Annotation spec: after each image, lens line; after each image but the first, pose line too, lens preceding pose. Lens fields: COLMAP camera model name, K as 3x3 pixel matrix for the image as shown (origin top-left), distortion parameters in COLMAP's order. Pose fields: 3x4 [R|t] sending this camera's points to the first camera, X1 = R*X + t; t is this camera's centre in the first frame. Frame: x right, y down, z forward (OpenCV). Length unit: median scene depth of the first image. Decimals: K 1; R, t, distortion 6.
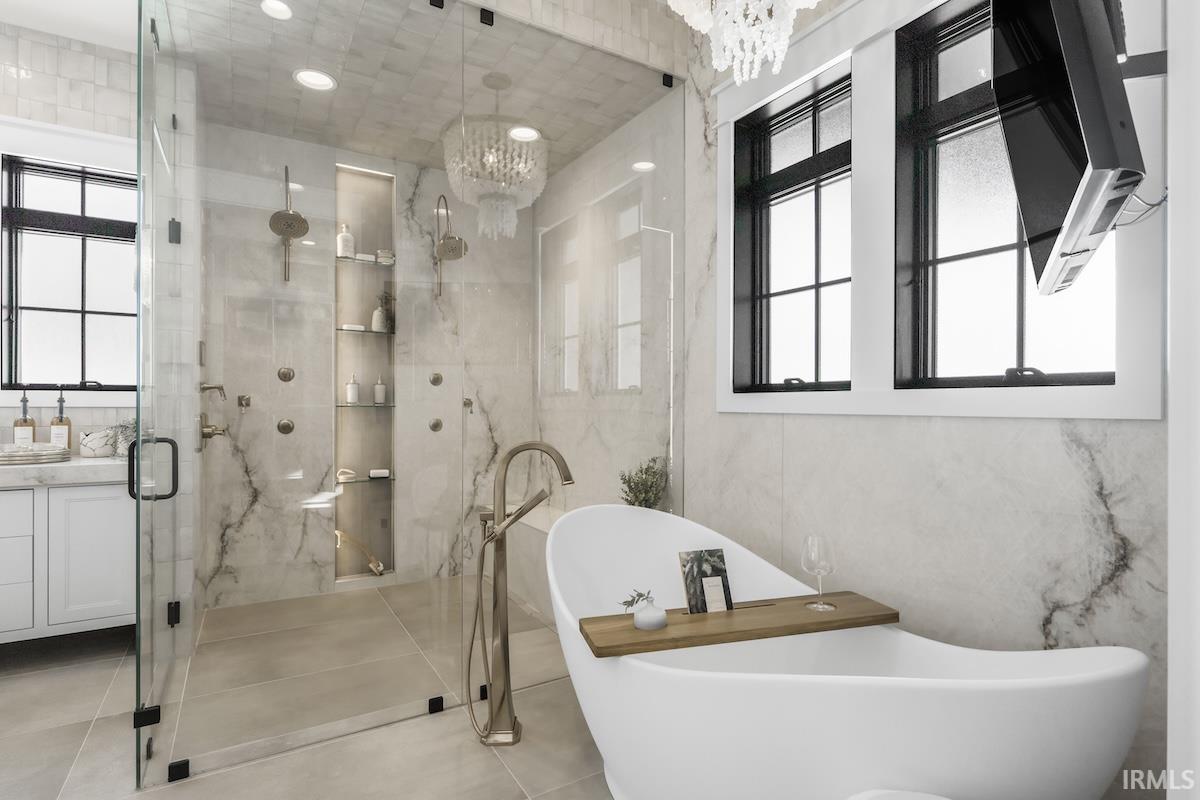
lens RADIAL K [[601.0, 0, 600.0], [0, 601.0, 400.0], [0, 0, 1]] dist [0.001604, 0.000215]
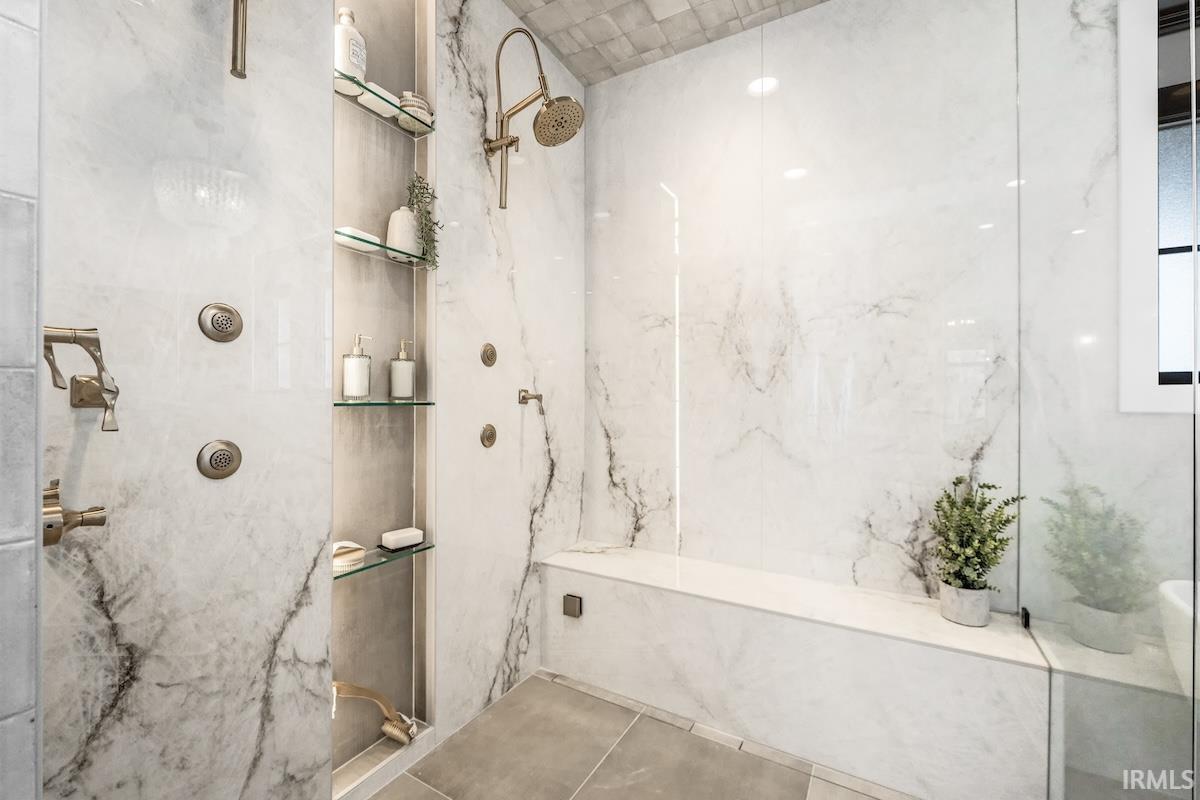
lens RADIAL K [[507.2, 0, 599.4], [0, 507.2, 393.4], [0, 0, 1]] dist [-0.004166, -0.000630]
pose [[0.870572, -0.000341, 0.492040, -0.430826], [0.002990, 0.999985, -0.004598, 0.004289], [-0.492031, 0.005474, 0.870560, 0.550634]]
